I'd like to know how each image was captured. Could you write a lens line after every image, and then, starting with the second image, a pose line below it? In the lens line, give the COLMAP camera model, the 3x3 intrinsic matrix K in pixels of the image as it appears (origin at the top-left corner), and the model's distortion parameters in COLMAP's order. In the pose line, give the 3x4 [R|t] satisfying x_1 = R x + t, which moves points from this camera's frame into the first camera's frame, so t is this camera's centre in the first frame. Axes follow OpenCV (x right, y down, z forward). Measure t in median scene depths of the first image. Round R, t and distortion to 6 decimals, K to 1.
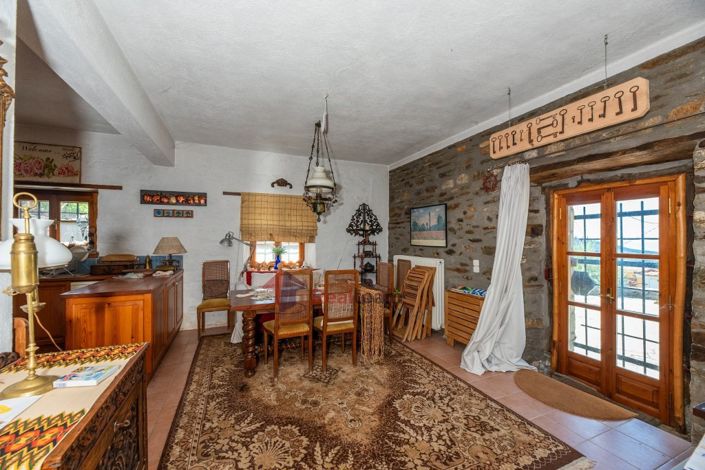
lens RADIAL K [[283.4, 0, 359.9], [0, 283.4, 236.4], [0, 0, 1]] dist [-0.004346, 0.000149]
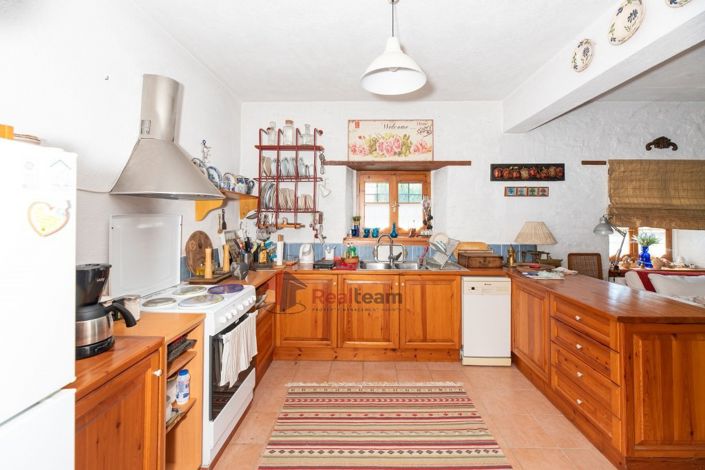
lens RADIAL K [[283.4, 0, 378.6], [0, 283.4, 209.4], [0, 0, 1]] dist [-0.004346, 0.000149]
pose [[0.920805, -0.007998, -0.389942, -0.910451], [0.000877, 0.999830, -0.018437, -0.020532], [0.390023, 0.016635, 0.920655, 0.135593]]
